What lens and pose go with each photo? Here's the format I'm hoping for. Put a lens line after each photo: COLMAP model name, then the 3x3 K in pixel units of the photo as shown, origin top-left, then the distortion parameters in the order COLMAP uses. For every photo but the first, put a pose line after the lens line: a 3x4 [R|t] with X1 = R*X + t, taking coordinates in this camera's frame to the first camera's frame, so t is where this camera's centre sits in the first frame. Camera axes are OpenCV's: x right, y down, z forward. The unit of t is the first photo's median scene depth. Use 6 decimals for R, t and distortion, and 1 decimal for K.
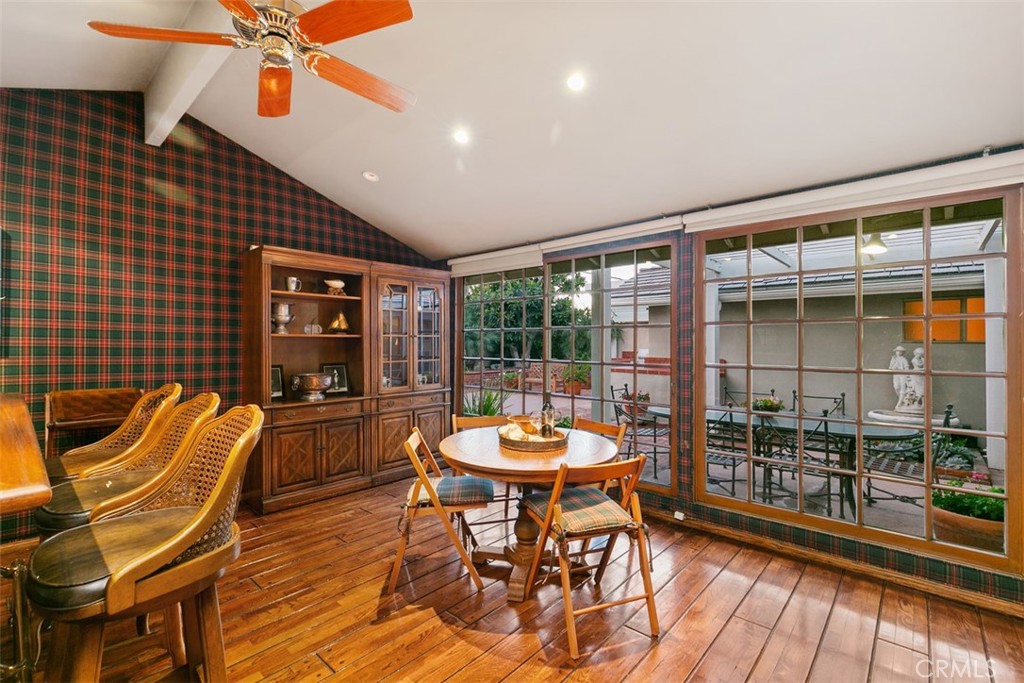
lens RADIAL K [[464.7, 0, 516.3], [0, 464.7, 343.6], [0, 0, 1]] dist [0.000441, -0.000463]
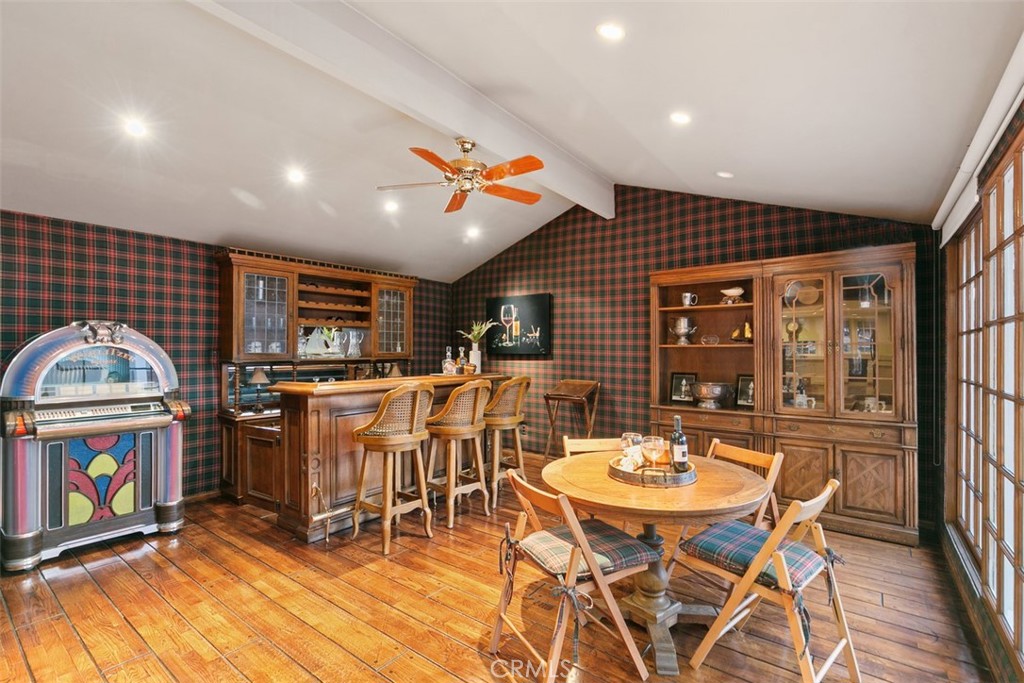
lens RADIAL K [[464.7, 0, 515.0], [0, 464.7, 347.4], [0, 0, 1]] dist [0.000441, -0.000463]
pose [[0.071127, -0.000905, -0.997467, 0.580334], [0.005537, 0.999985, -0.000512, -0.016146], [0.997452, -0.005487, 0.071131, 0.510560]]
